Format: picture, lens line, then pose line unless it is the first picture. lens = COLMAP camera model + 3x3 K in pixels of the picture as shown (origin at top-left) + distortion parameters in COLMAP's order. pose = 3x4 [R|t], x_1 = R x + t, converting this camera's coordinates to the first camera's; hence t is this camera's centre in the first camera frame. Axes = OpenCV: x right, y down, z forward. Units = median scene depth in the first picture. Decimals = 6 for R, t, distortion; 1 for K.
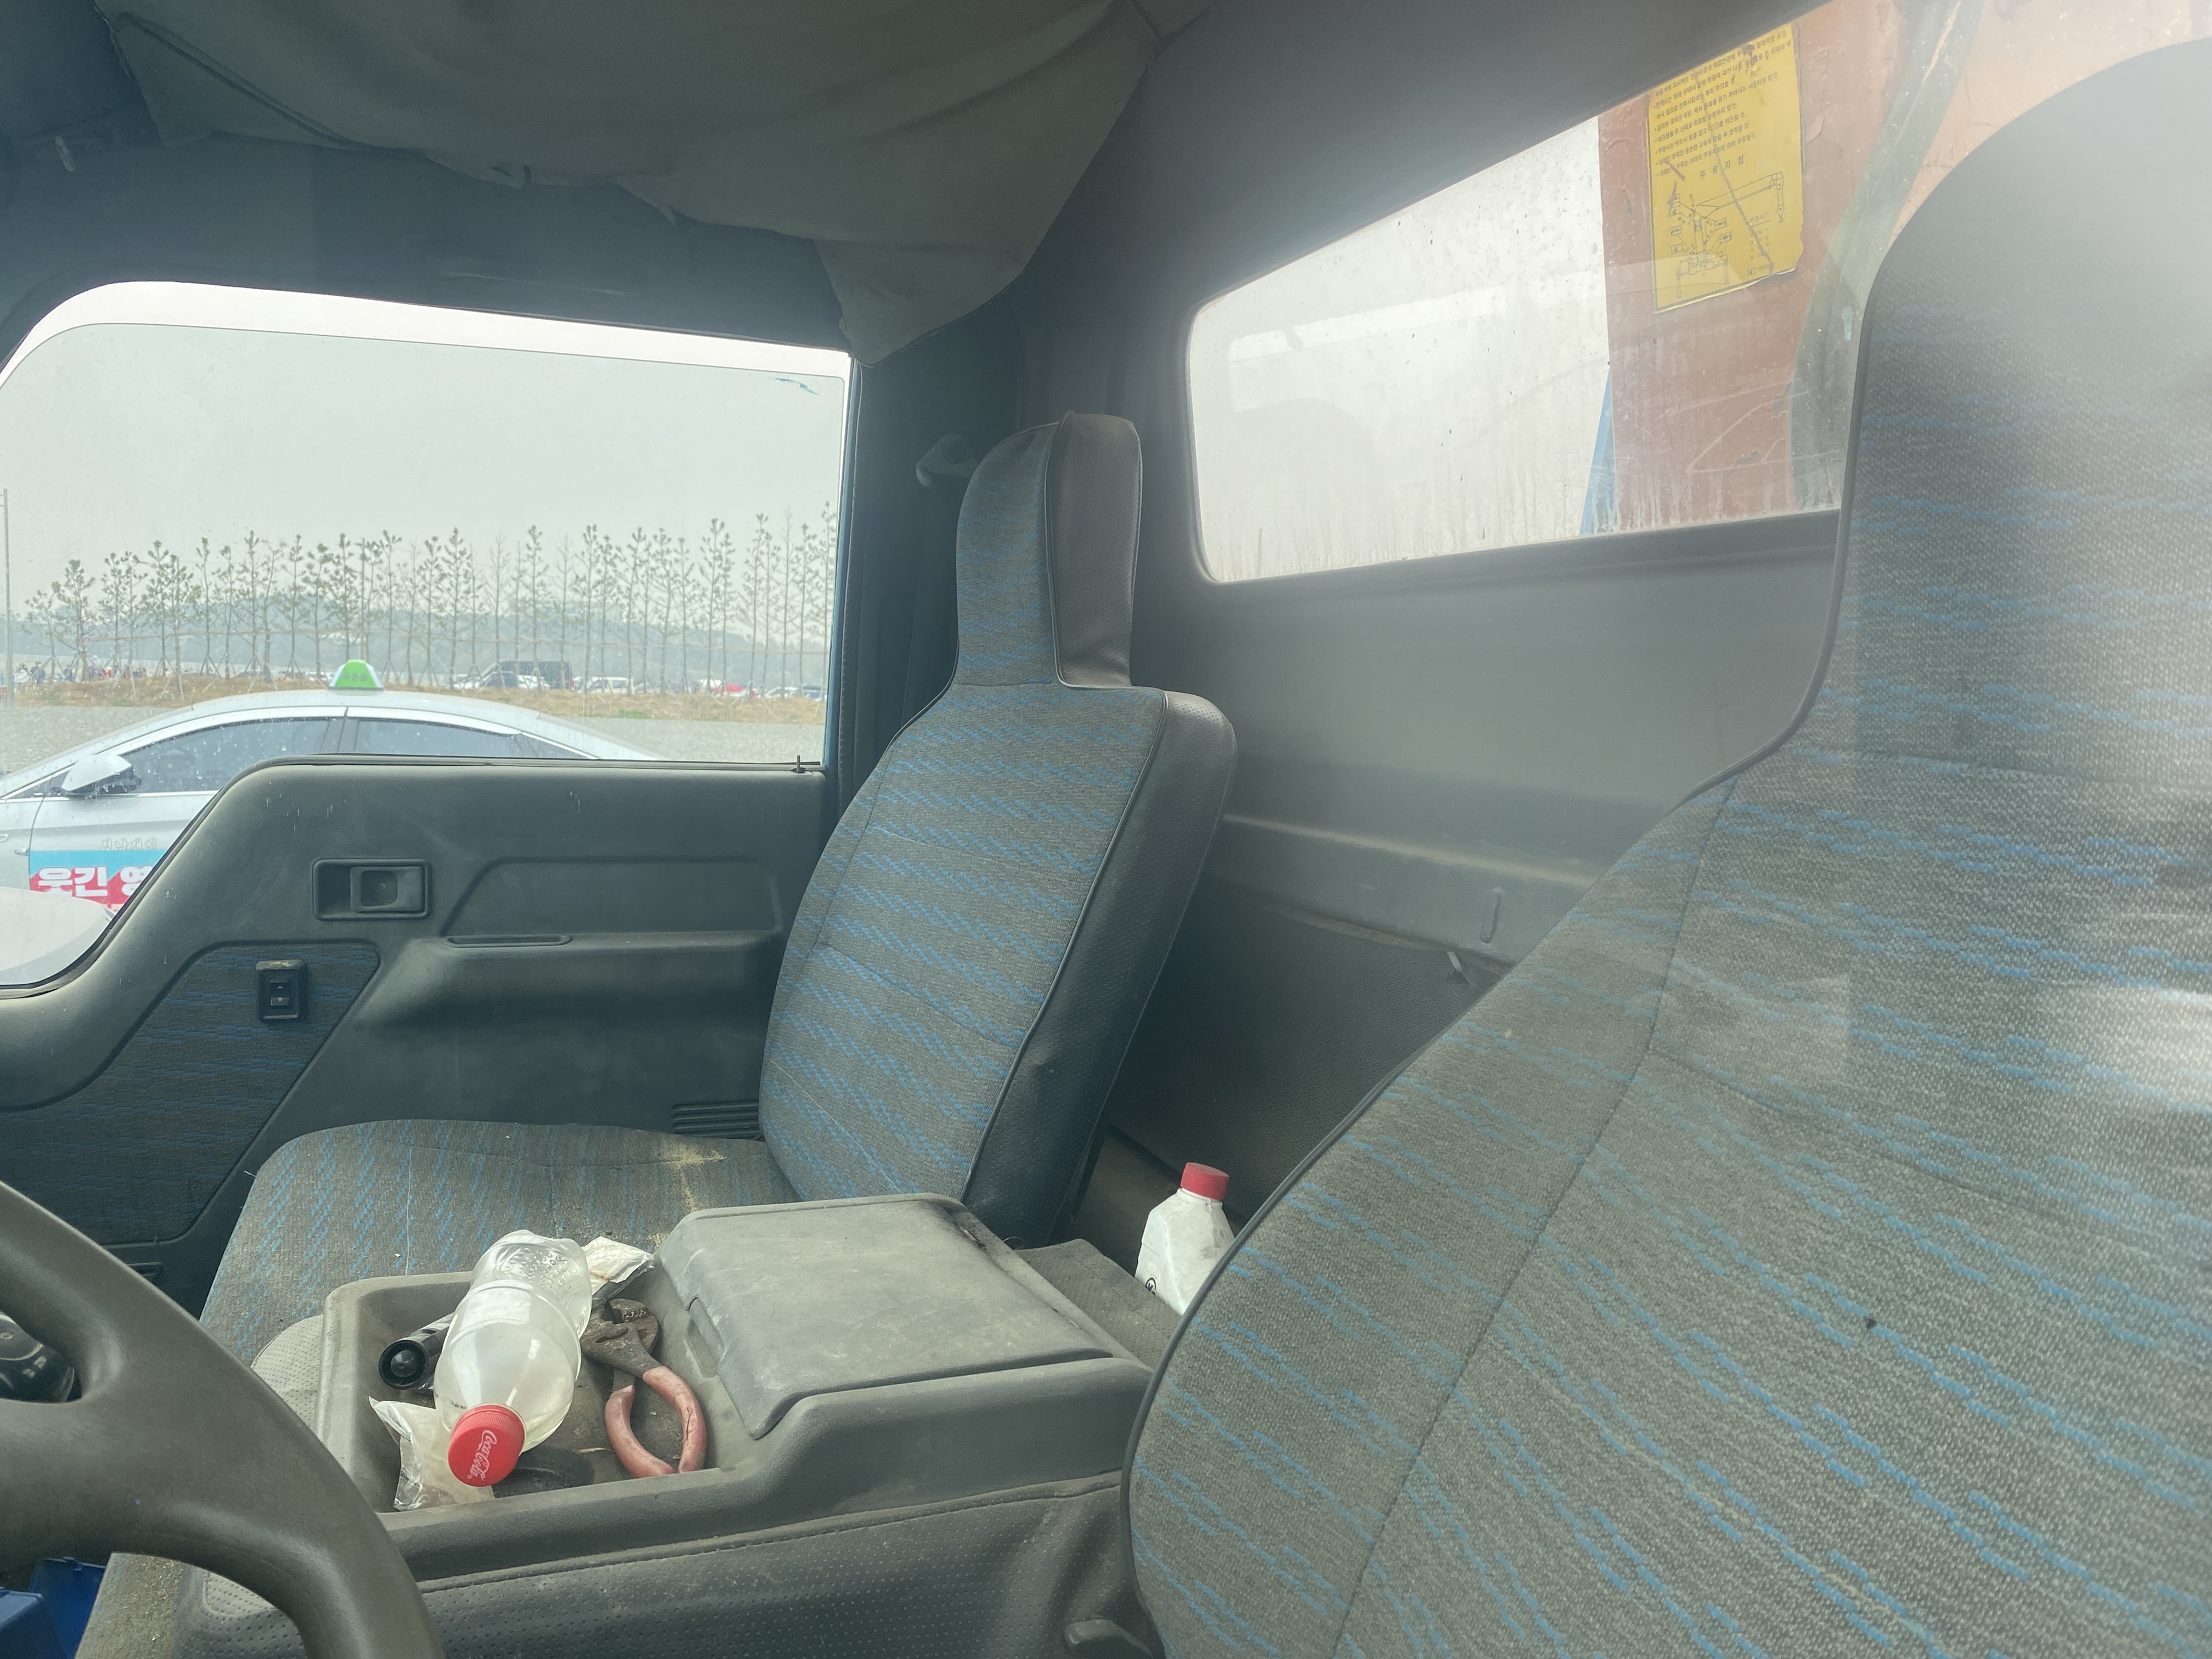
lens RADIAL K [[1671.0, 0, 1114.9], [0, 1671.0, 899.0], [0, 0, 1]] dist [0.118030, -0.202142]
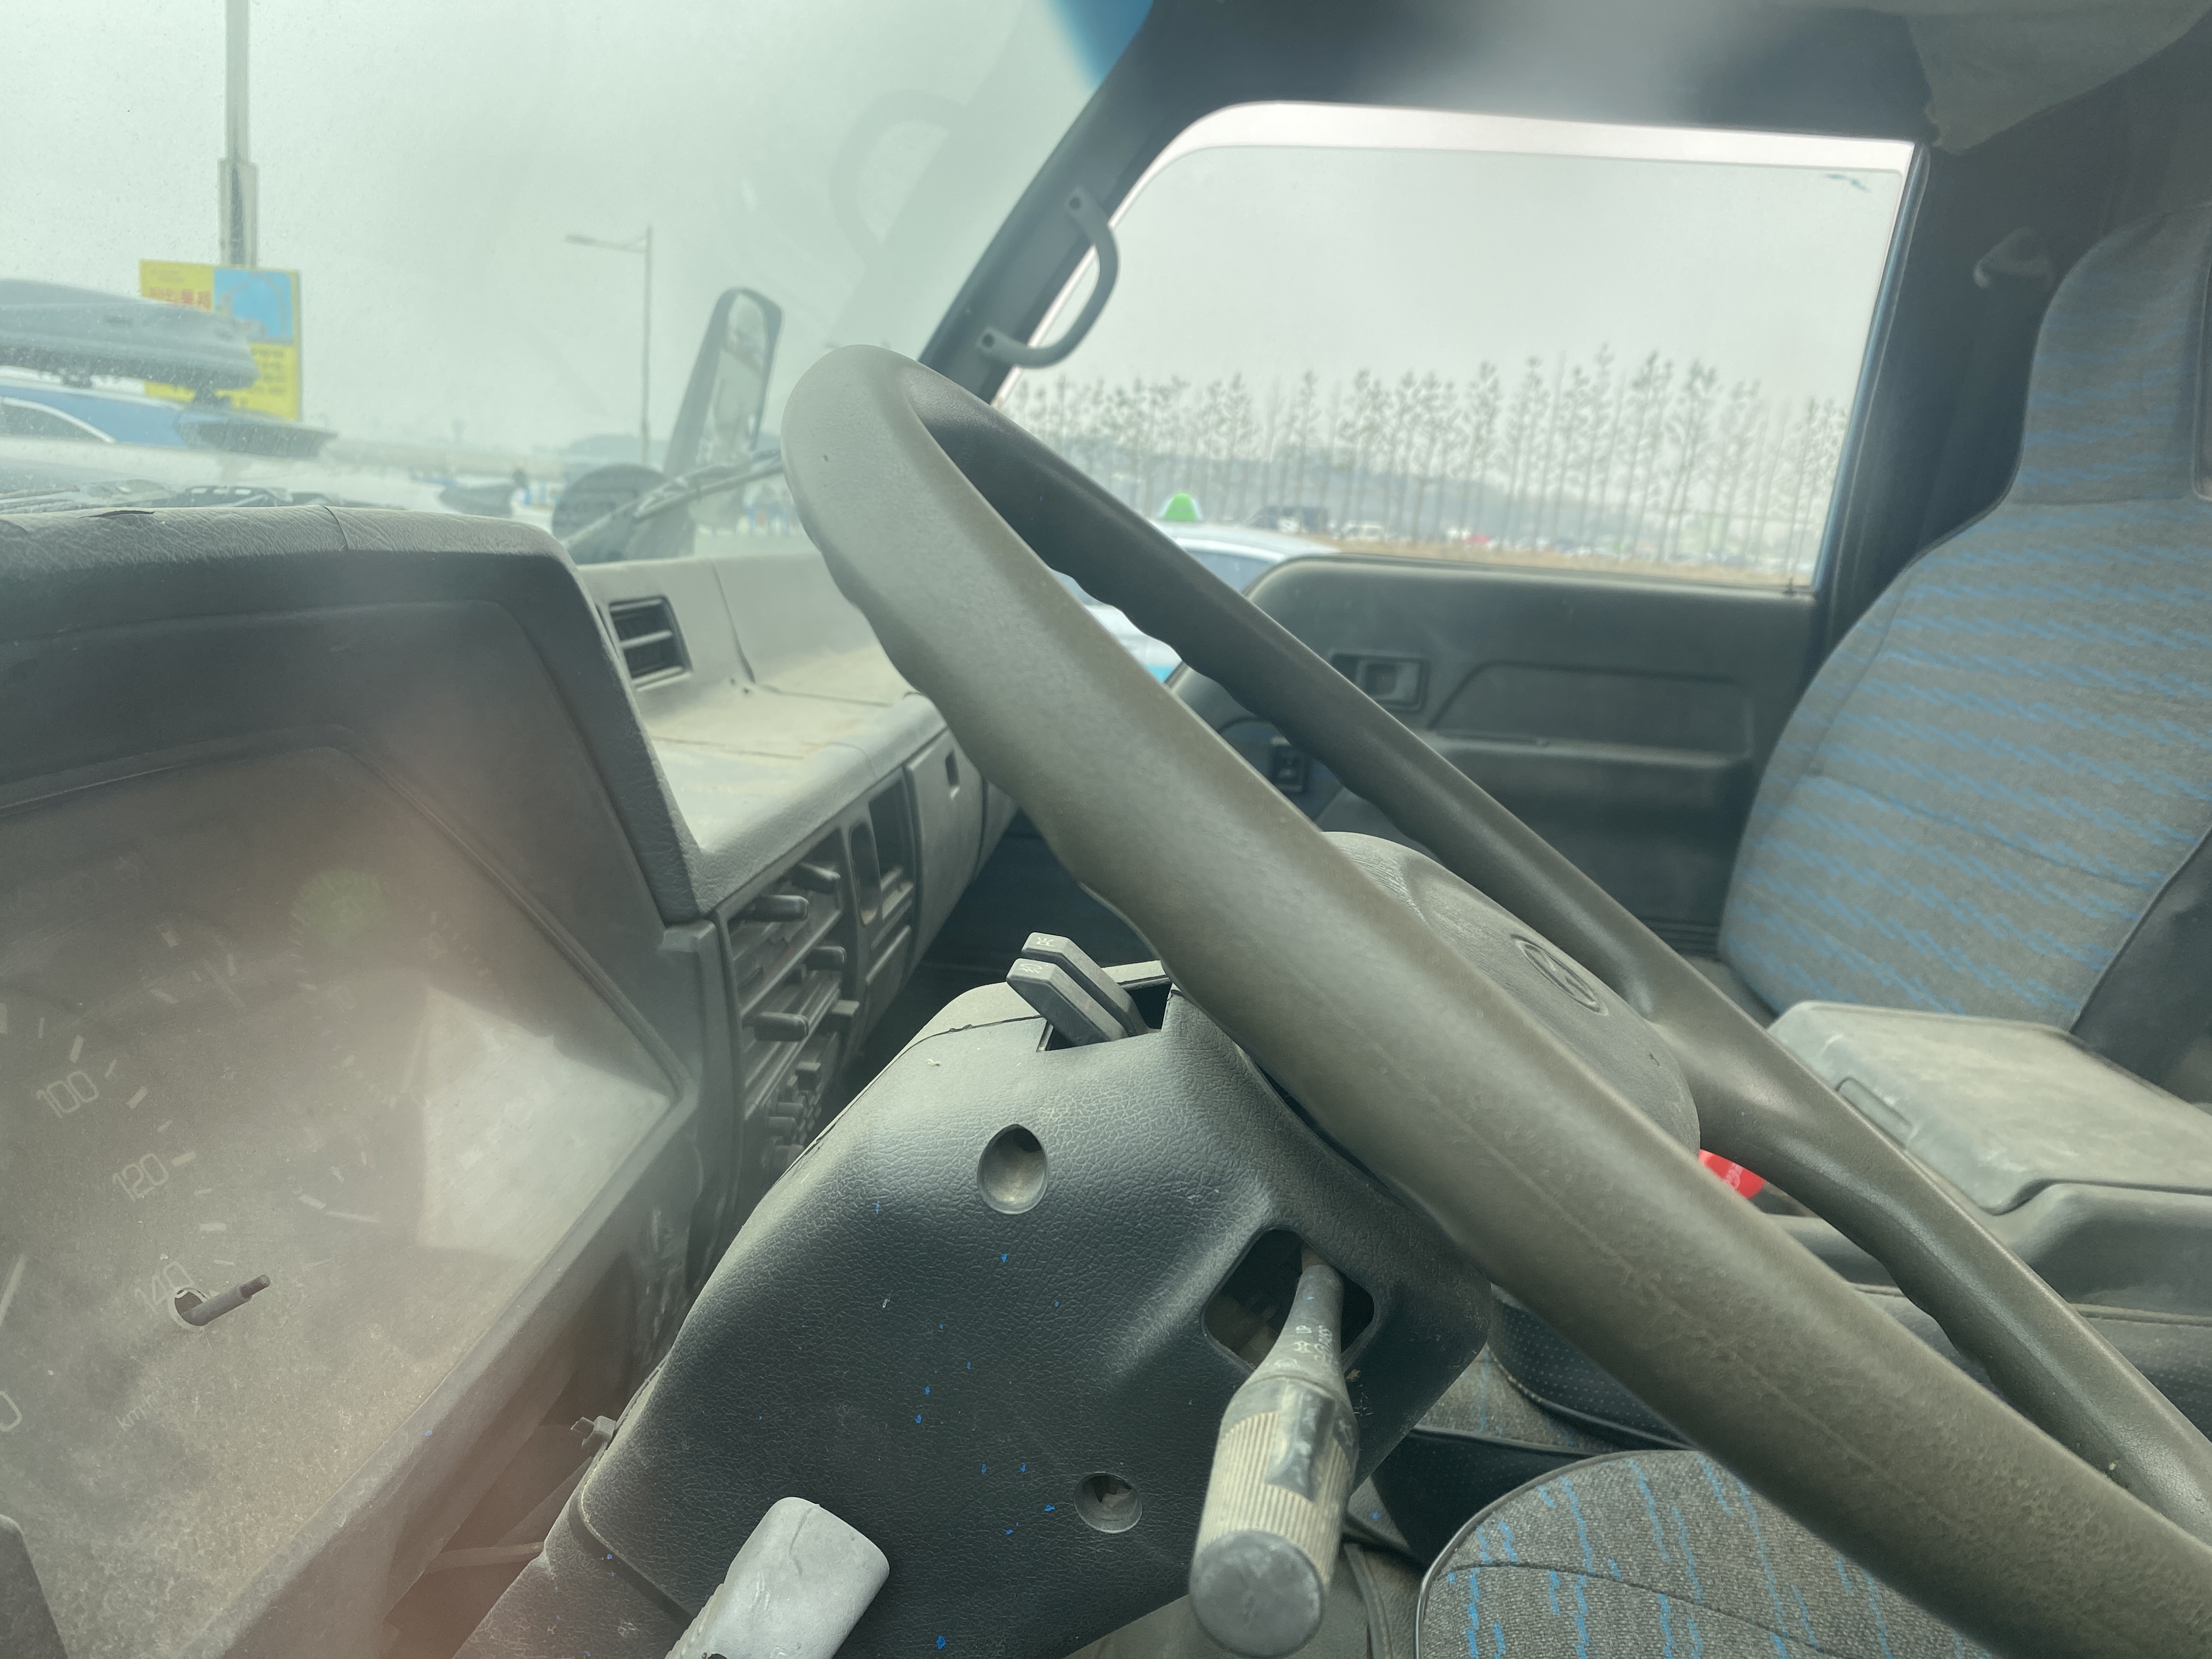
lens RADIAL K [[1671.0, 0, 1114.9], [0, 1671.0, 899.0], [0, 0, 1]] dist [0.118030, -0.202142]
pose [[0.907631, 0.132810, -0.398206, -0.141052], [-0.098499, 0.989527, 0.105520, 0.035718], [0.408050, -0.056550, 0.911207, -0.056396]]
